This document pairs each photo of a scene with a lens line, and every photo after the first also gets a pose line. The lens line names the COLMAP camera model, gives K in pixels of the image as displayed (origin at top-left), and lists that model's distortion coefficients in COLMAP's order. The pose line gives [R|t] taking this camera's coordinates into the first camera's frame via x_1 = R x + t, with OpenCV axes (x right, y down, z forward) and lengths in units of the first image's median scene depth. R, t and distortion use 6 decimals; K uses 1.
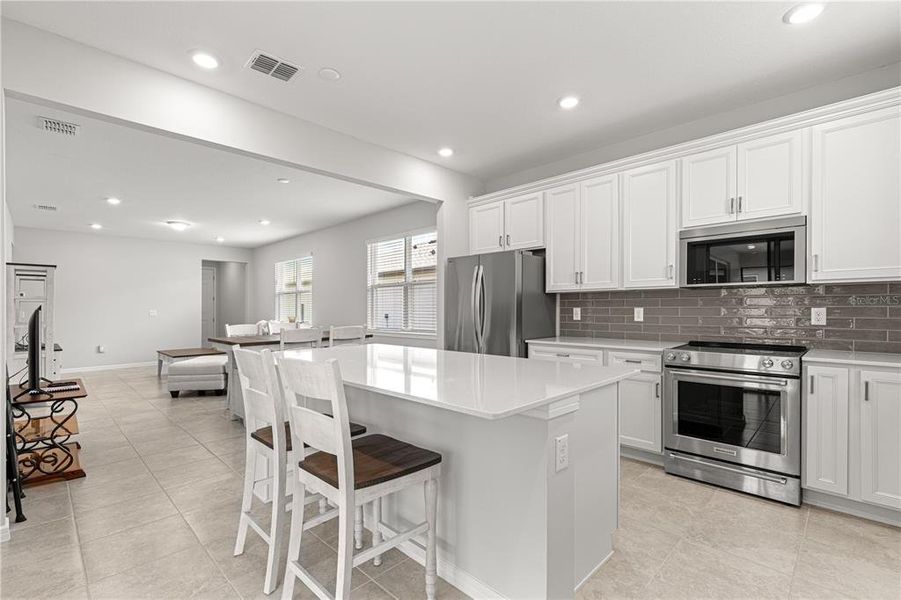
lens RADIAL K [[405.8, 0, 447.1], [0, 405.8, 303.7], [0, 0, 1]] dist [0.001885, 0.000019]
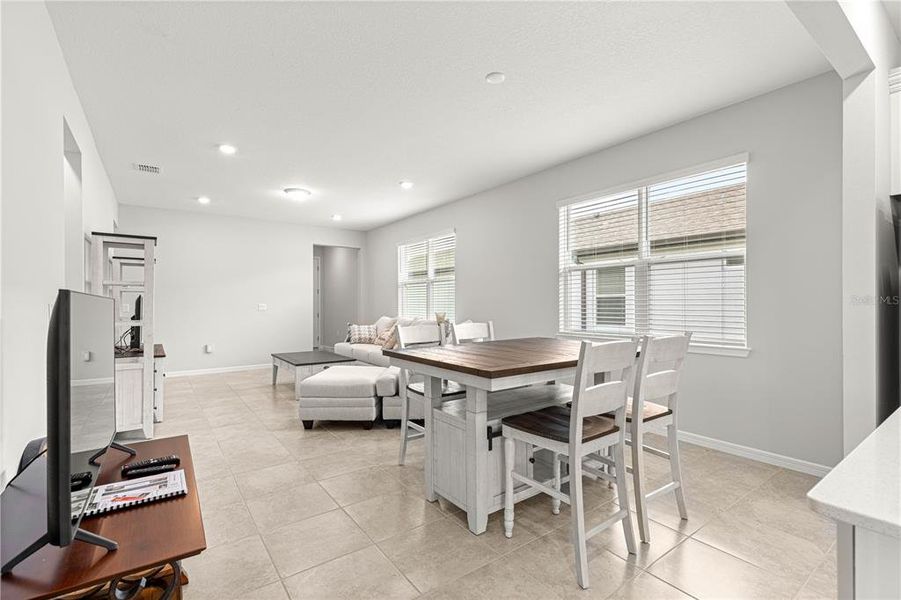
lens RADIAL K [[400.5, 0, 446.4], [0, 400.5, 301.9], [0, 0, 1]] dist [0.003826, 0.000190]
pose [[0.987040, 0.004983, -0.160399, -0.261467], [-0.004132, 0.999976, 0.005639, 0.008796], [0.160423, -0.004904, 0.987036, 0.292076]]
